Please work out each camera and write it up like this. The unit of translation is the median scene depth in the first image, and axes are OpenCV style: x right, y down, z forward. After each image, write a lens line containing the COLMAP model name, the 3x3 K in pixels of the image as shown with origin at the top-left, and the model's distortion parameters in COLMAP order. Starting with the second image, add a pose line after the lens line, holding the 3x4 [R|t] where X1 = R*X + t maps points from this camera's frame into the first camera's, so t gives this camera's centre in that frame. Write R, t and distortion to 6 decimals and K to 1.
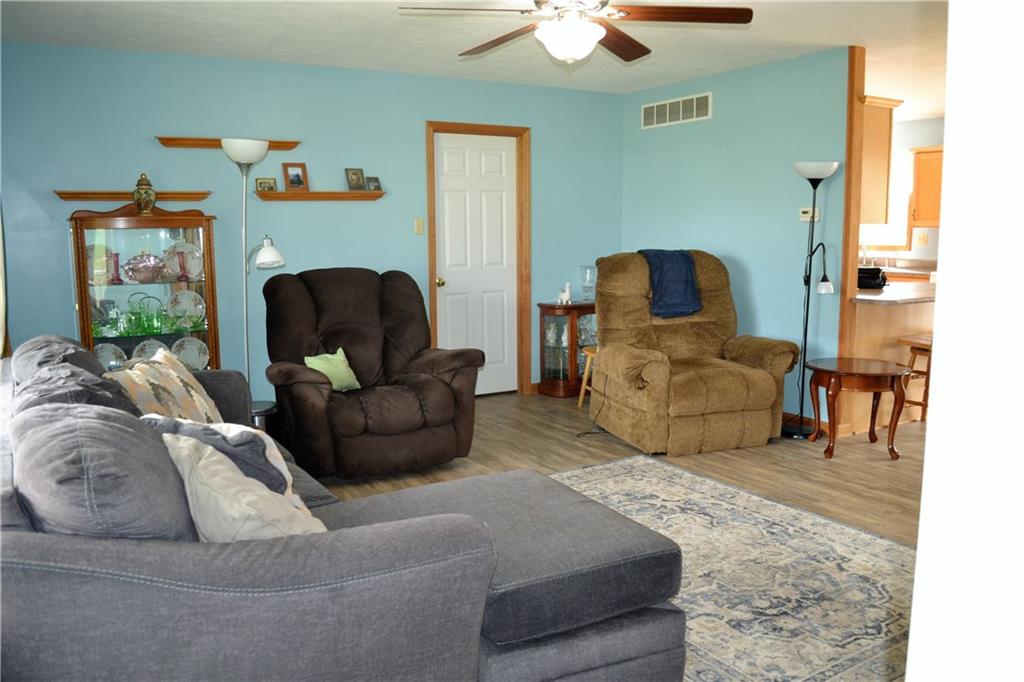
lens RADIAL K [[817.6, 0, 510.0], [0, 817.6, 351.1], [0, 0, 1]] dist [-0.084717, 0.000473]
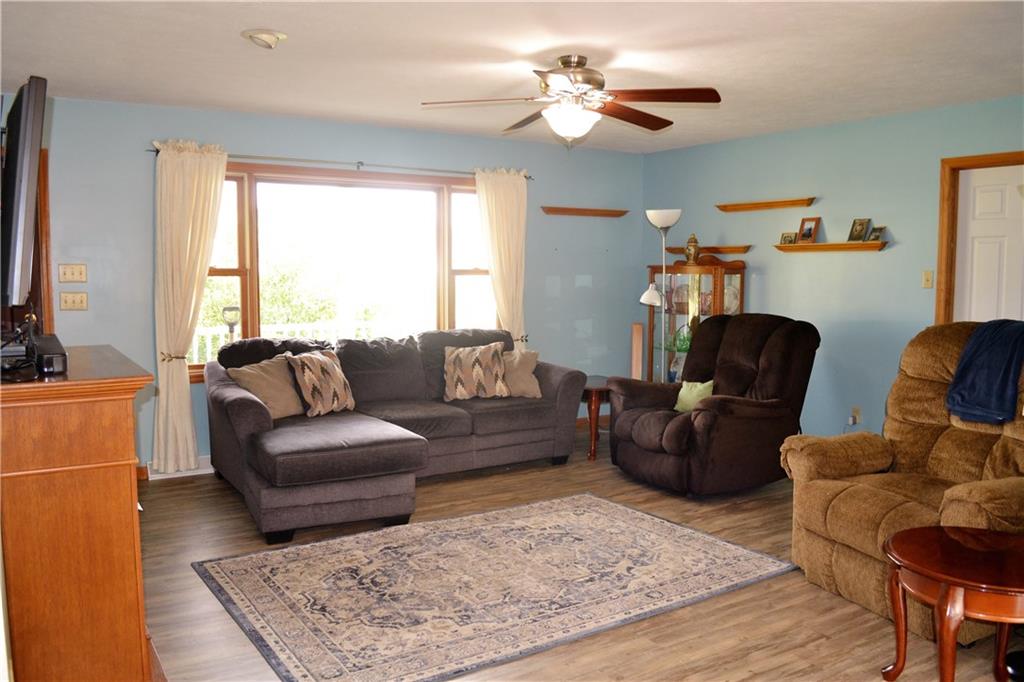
lens RADIAL K [[817.6, 0, 510.0], [0, 817.6, 351.1], [0, 0, 1]] dist [-0.084717, 0.000473]
pose [[0.027814, 0.106702, -0.993902, 1.034919], [-0.156458, 0.982497, 0.101099, -0.130300], [0.987293, 0.152692, 0.044022, 0.735062]]
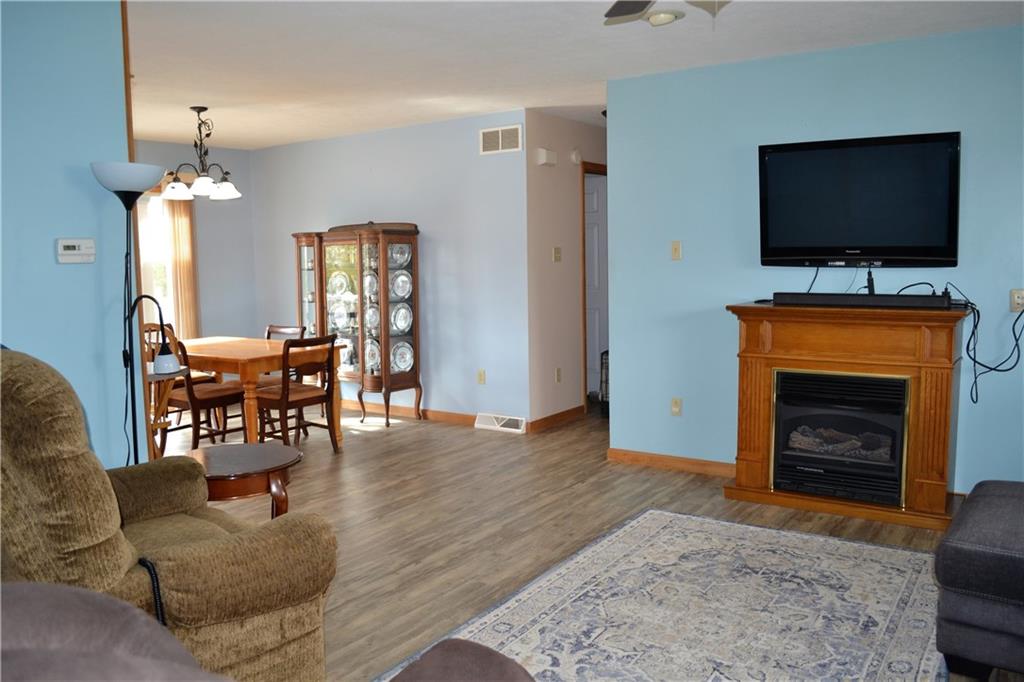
lens RADIAL K [[817.6, 0, 510.0], [0, 817.6, 351.1], [0, 0, 1]] dist [-0.084717, 0.000473]
pose [[-0.404978, -0.093308, 0.909553, -0.358413], [0.160595, 0.972055, 0.171225, -0.179800], [-0.900112, 0.215412, -0.378677, 1.159309]]
